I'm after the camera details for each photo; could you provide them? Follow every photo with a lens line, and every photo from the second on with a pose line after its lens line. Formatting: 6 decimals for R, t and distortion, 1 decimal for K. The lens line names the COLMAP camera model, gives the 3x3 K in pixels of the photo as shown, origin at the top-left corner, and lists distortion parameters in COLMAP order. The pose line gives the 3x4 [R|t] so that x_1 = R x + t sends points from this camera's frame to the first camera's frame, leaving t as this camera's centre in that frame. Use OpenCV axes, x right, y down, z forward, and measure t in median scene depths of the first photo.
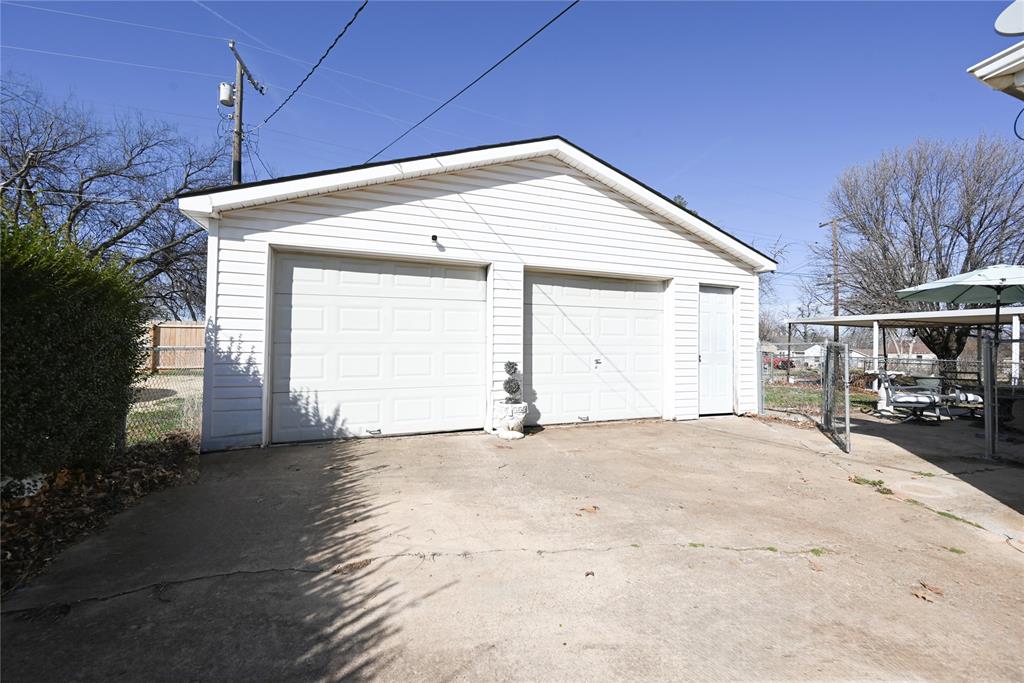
lens RADIAL K [[404.5, 0, 512.2], [0, 404.5, 346.1], [0, 0, 1]] dist [0.000101, 0.000384]
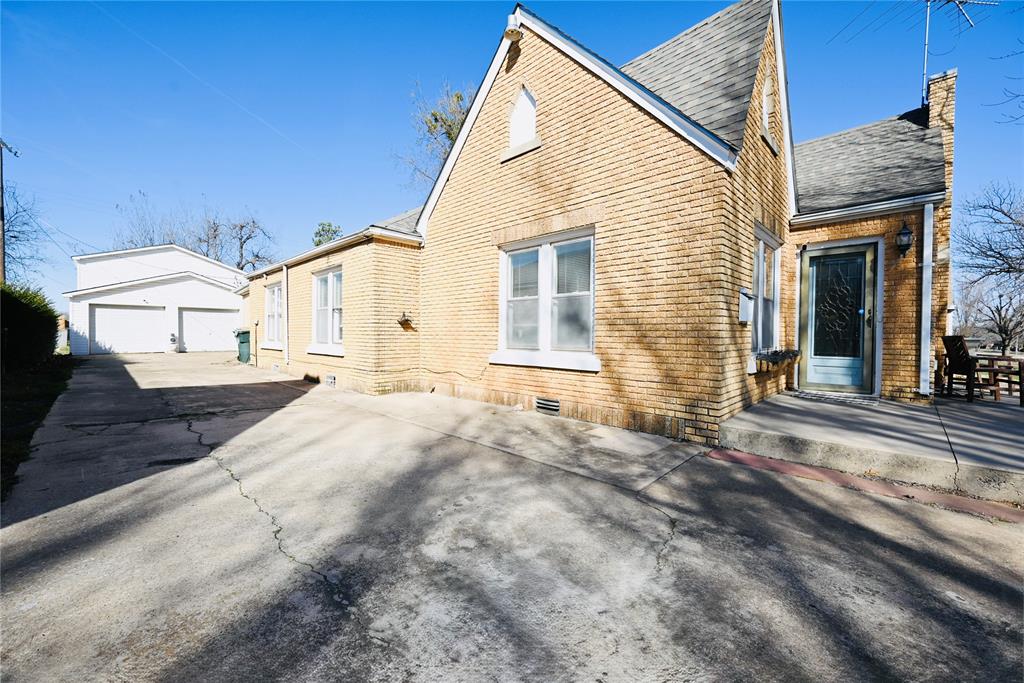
lens RADIAL K [[404.5, 0, 513.9], [0, 404.5, 336.7], [0, 0, 1]] dist [0.000101, 0.000384]
pose [[0.900176, -0.007391, 0.435463, 1.236526], [-0.005707, 0.999570, 0.028763, -0.056061], [-0.435488, -0.028376, 0.899747, -3.828922]]
